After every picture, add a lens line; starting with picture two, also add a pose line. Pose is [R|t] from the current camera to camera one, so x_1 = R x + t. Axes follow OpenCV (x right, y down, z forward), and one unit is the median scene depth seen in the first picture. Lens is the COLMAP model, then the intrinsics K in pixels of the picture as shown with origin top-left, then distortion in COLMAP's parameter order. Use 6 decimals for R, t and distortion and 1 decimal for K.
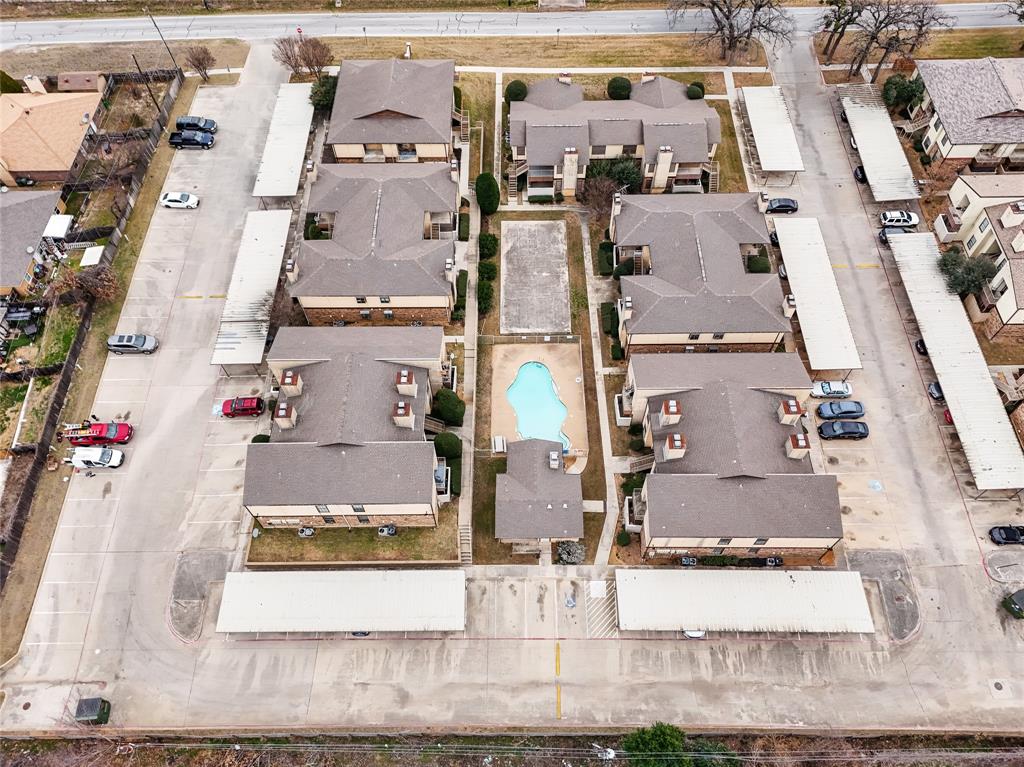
lens RADIAL K [[751.5, 0, 512.0], [0, 751.5, 383.5], [0, 0, 1]] dist [0.093249, -0.089398]
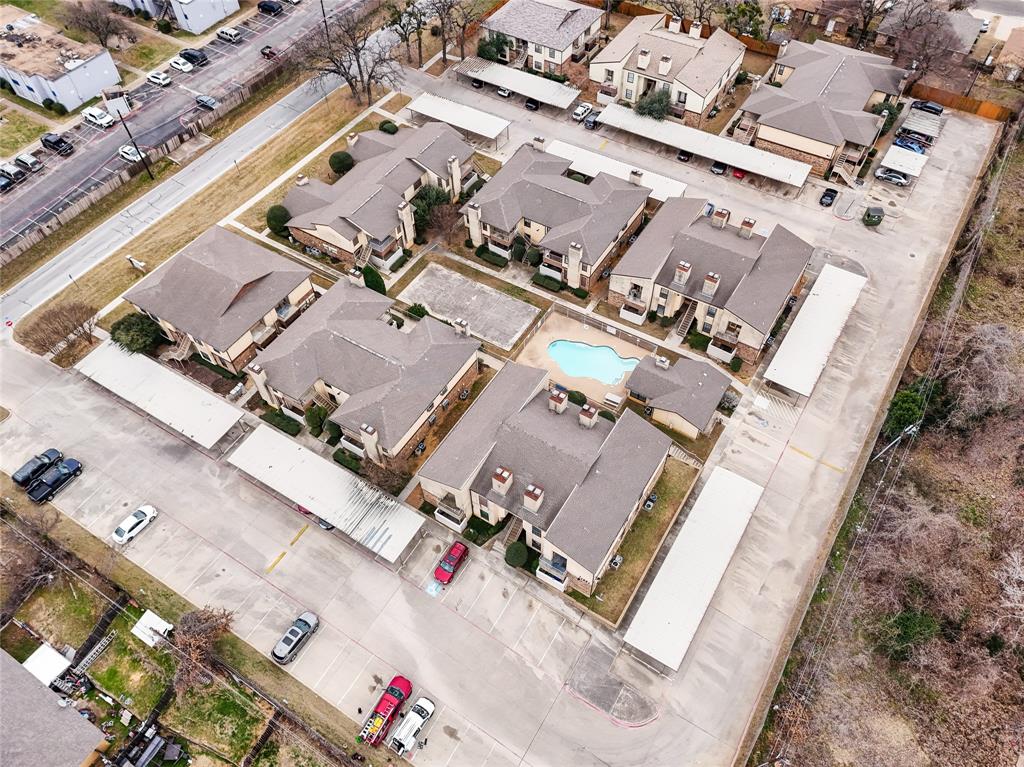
lens RADIAL K [[751.5, 0, 512.0], [0, 751.5, 383.5], [0, 0, 1]] dist [0.093249, -0.089398]
pose [[0.528714, -0.670576, 0.520375, -0.603301], [0.722438, 0.677351, 0.138847, -0.180803], [-0.445584, 0.302528, 0.842574, 0.100548]]
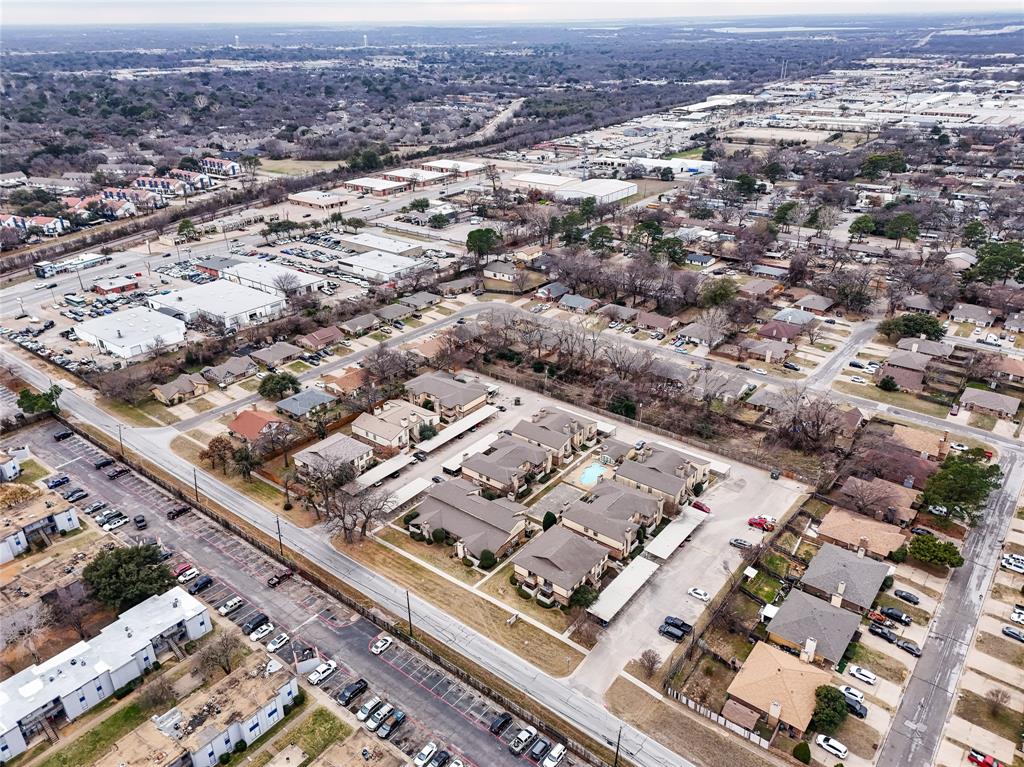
lens RADIAL K [[751.5, 0, 512.0], [0, 751.5, 383.5], [0, 0, 1]] dist [0.093249, -0.089398]
pose [[-0.786098, -0.246199, 0.566953, -1.048291], [0.534461, 0.190010, 0.823558, -2.132306], [-0.310486, 0.950412, -0.017783, 0.791820]]
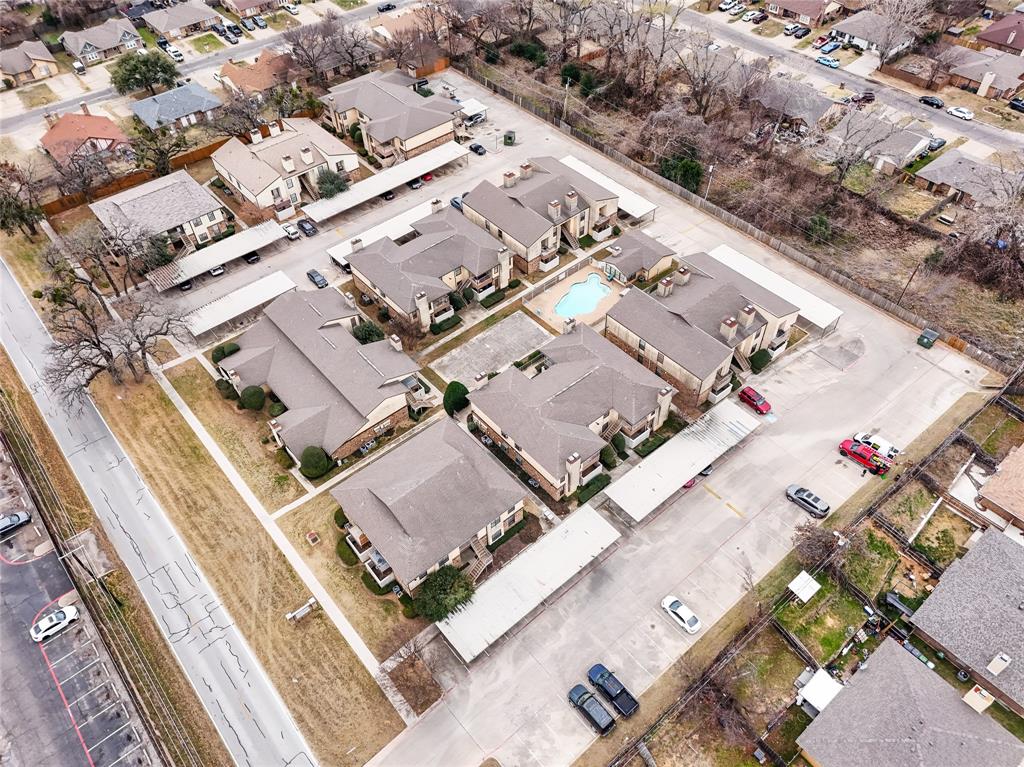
lens RADIAL K [[751.5, 0, 512.0], [0, 751.5, 383.5], [0, 0, 1]] dist [0.093249, -0.089398]
pose [[-0.646150, -0.542211, 0.537120, -0.690632], [0.663187, -0.050586, 0.746743, -1.068062], [-0.377721, 0.838719, 0.392273, 0.590615]]
